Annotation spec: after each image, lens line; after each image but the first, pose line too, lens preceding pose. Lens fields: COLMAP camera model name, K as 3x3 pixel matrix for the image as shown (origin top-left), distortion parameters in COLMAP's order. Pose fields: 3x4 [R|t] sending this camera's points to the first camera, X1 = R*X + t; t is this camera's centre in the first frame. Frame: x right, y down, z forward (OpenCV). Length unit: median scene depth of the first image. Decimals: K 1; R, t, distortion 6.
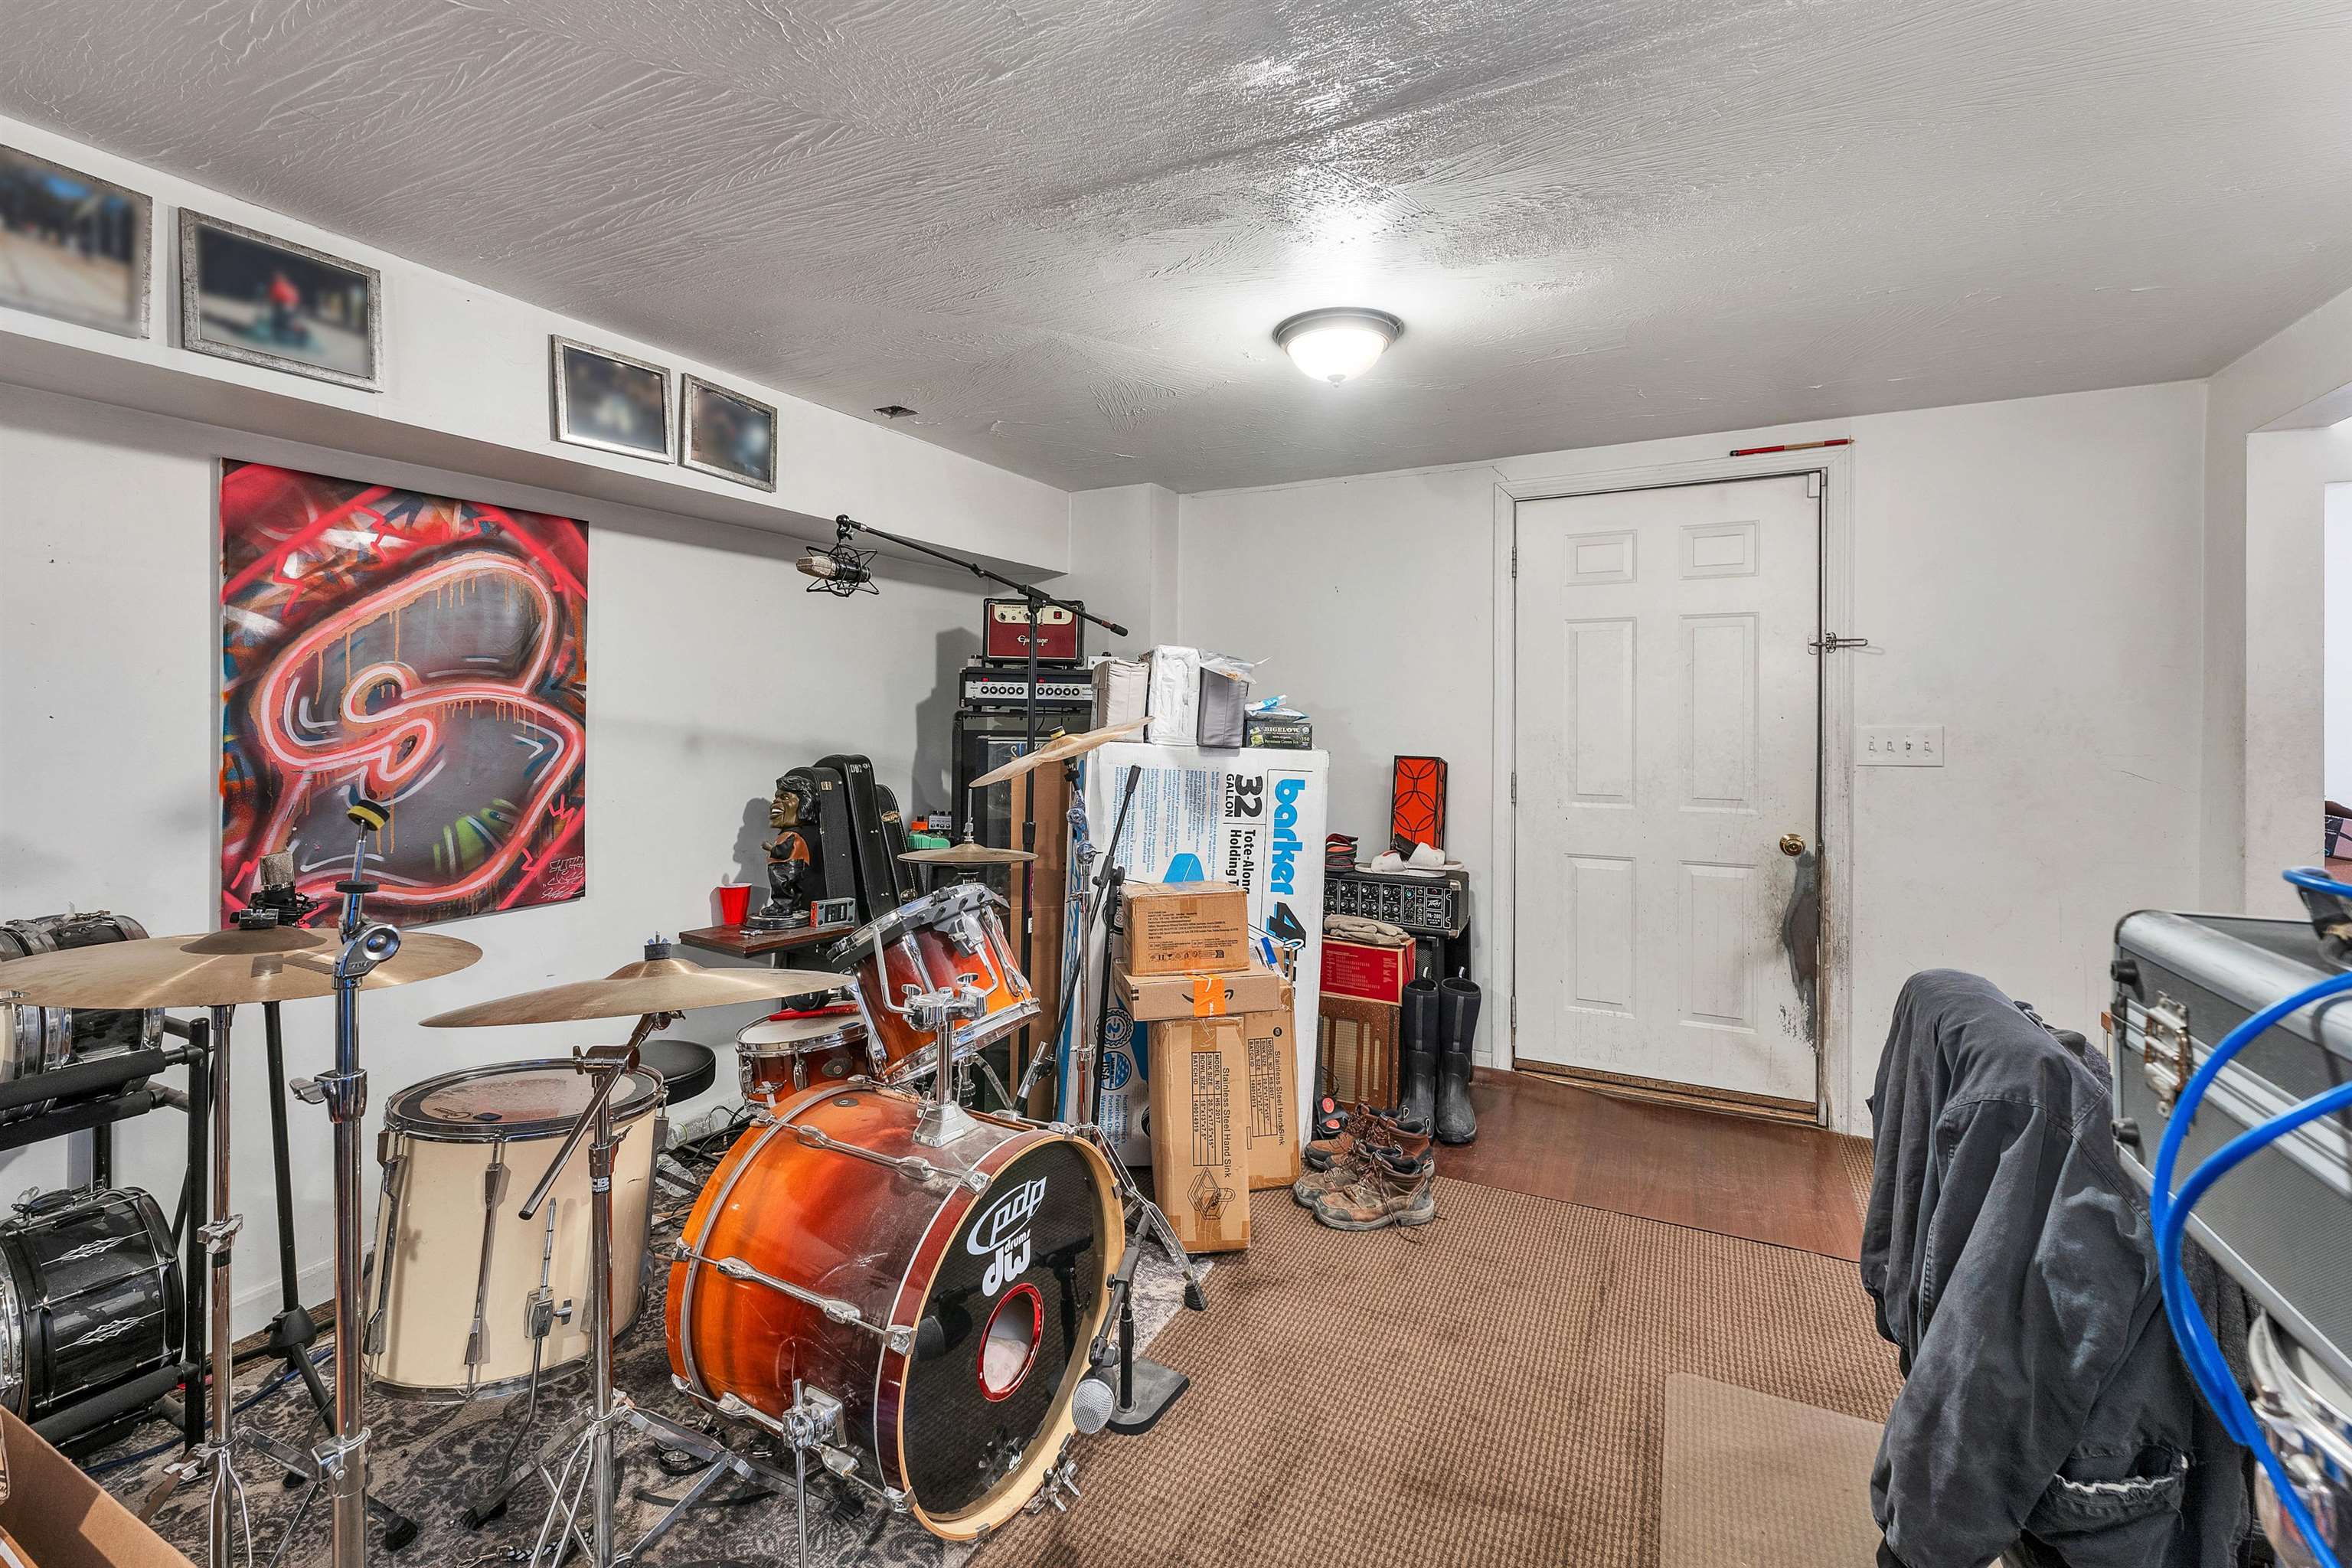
lens RADIAL K [[999.2, 0, 1168.6], [0, 999.2, 707.8], [0, 0, 1]] dist [-0.000574, 0.000767]
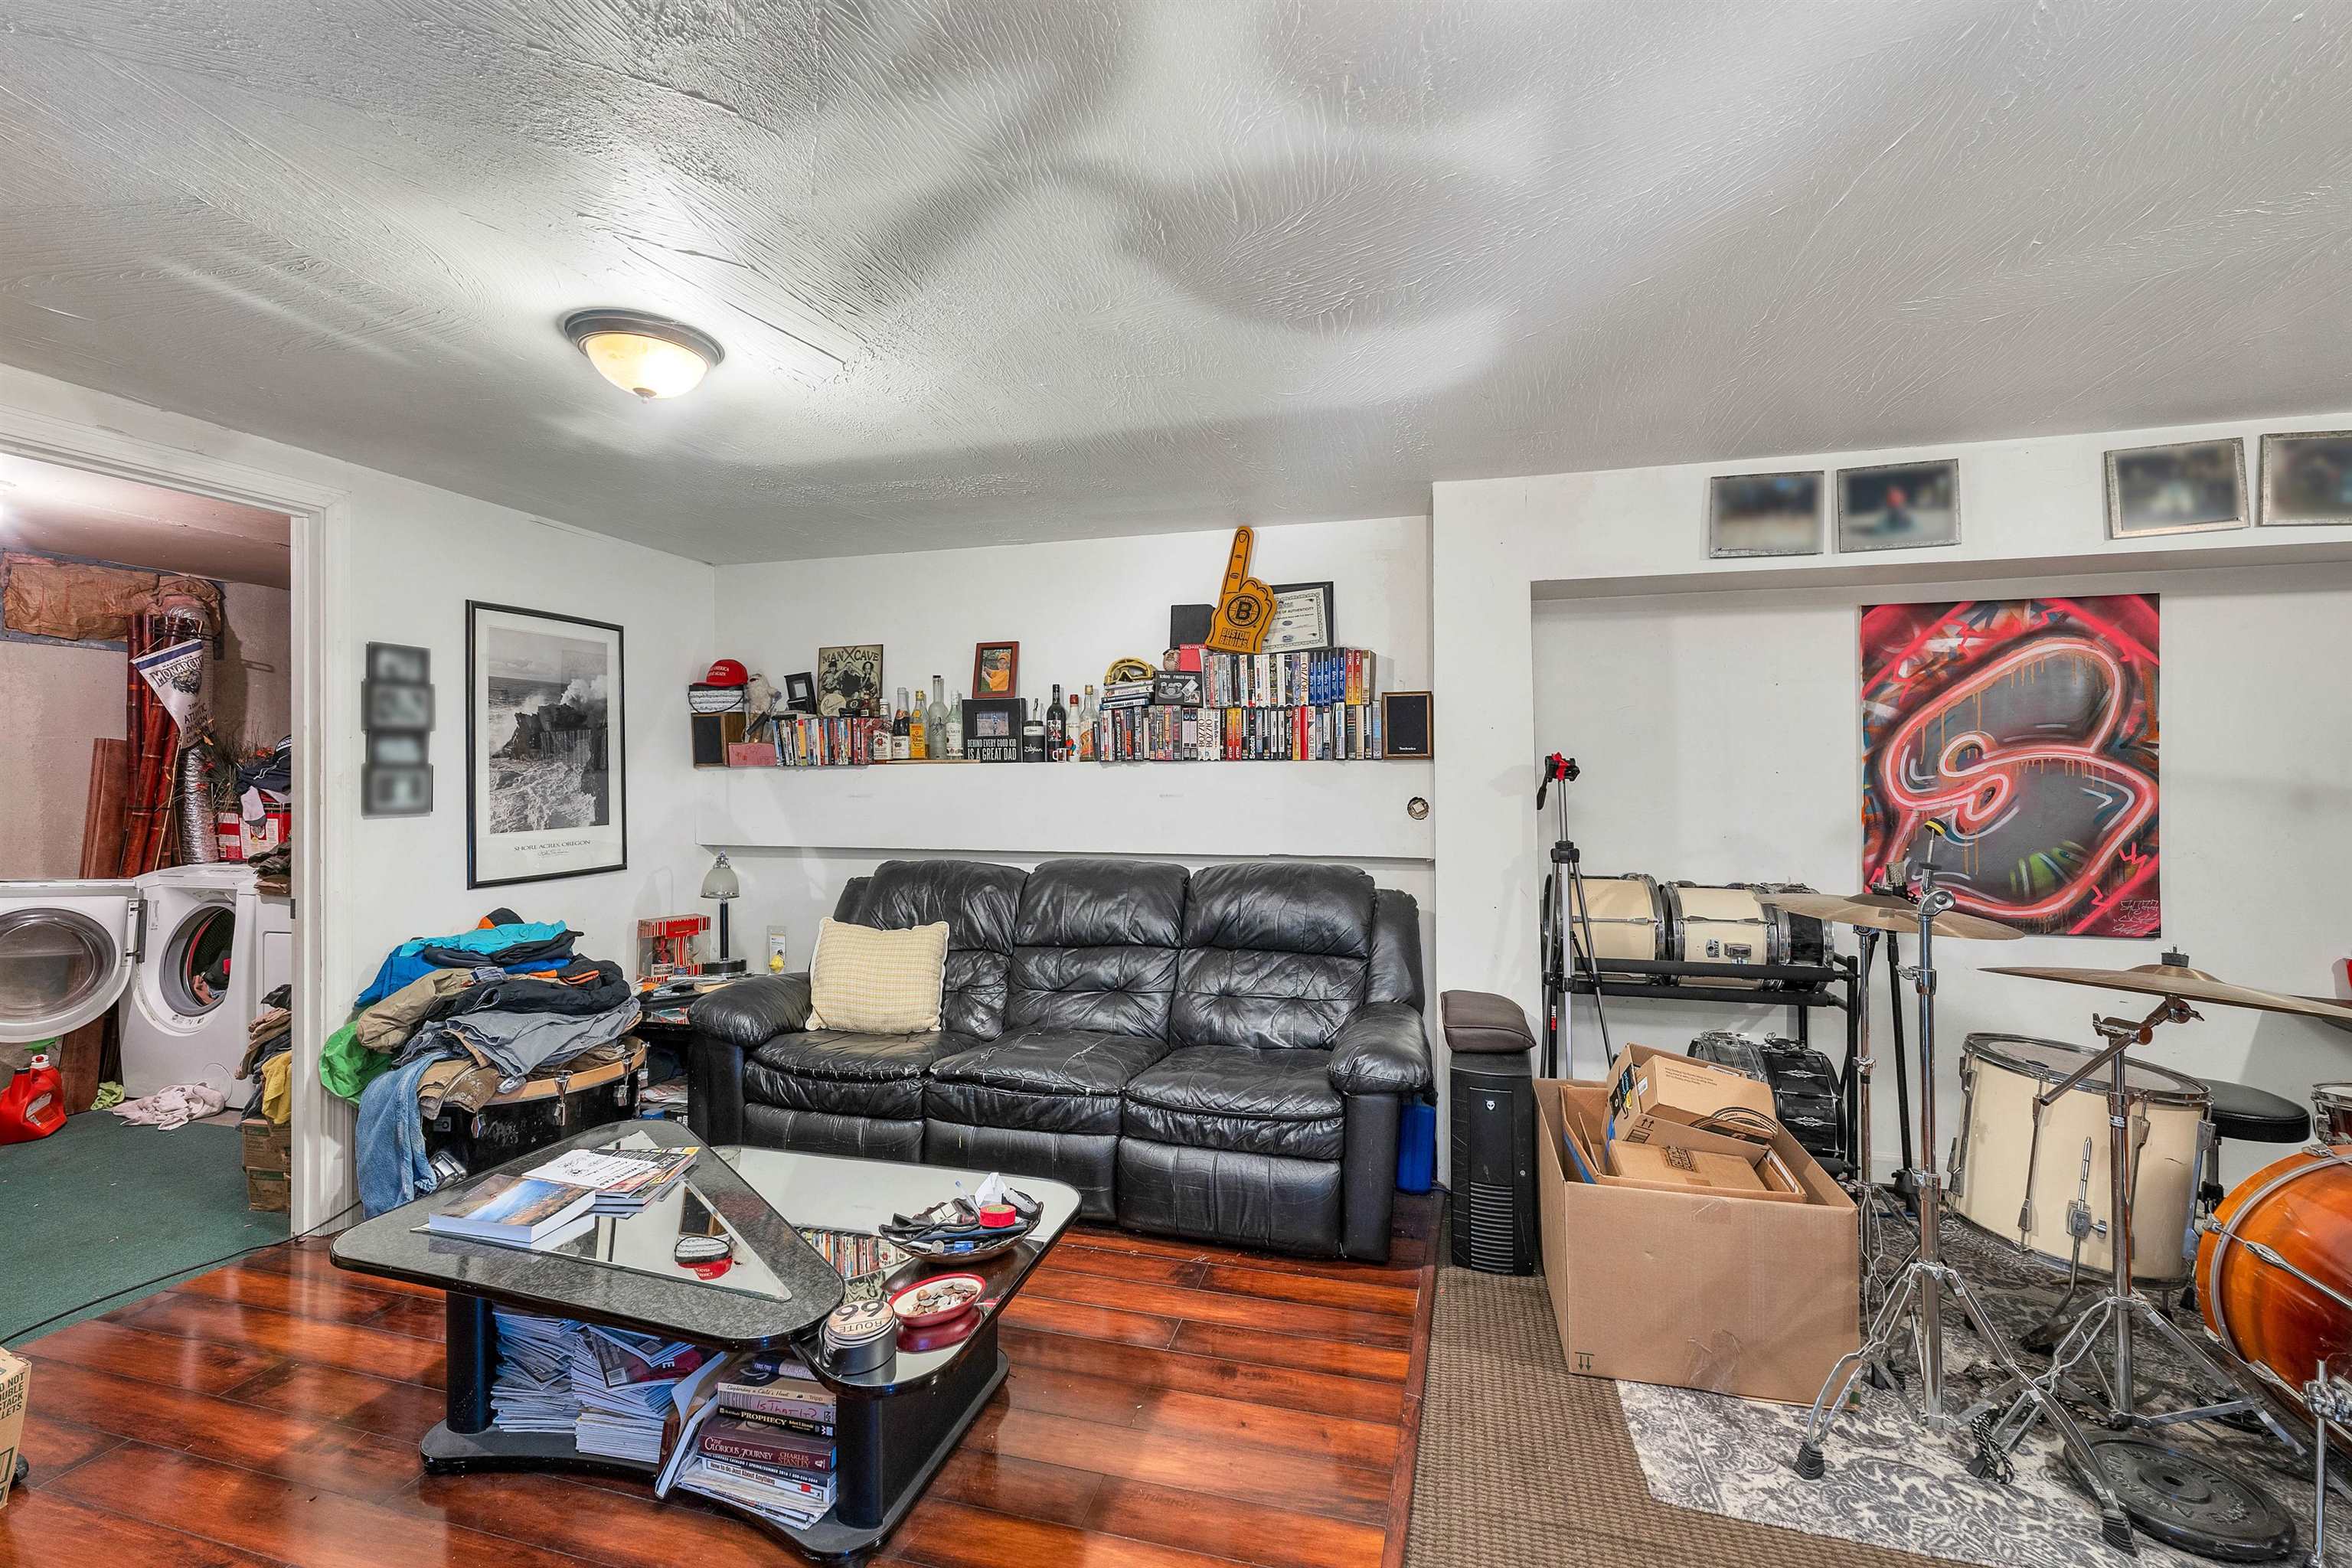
lens RADIAL K [[999.2, 0, 1159.8], [0, 999.2, 769.3], [0, 0, 1]] dist [-0.000574, 0.000767]
pose [[0.196692, -0.003851, -0.980458, 0.323542], [0.007577, 0.999968, -0.002408, -0.000313], [0.980436, -0.006956, 0.196715, -0.338221]]
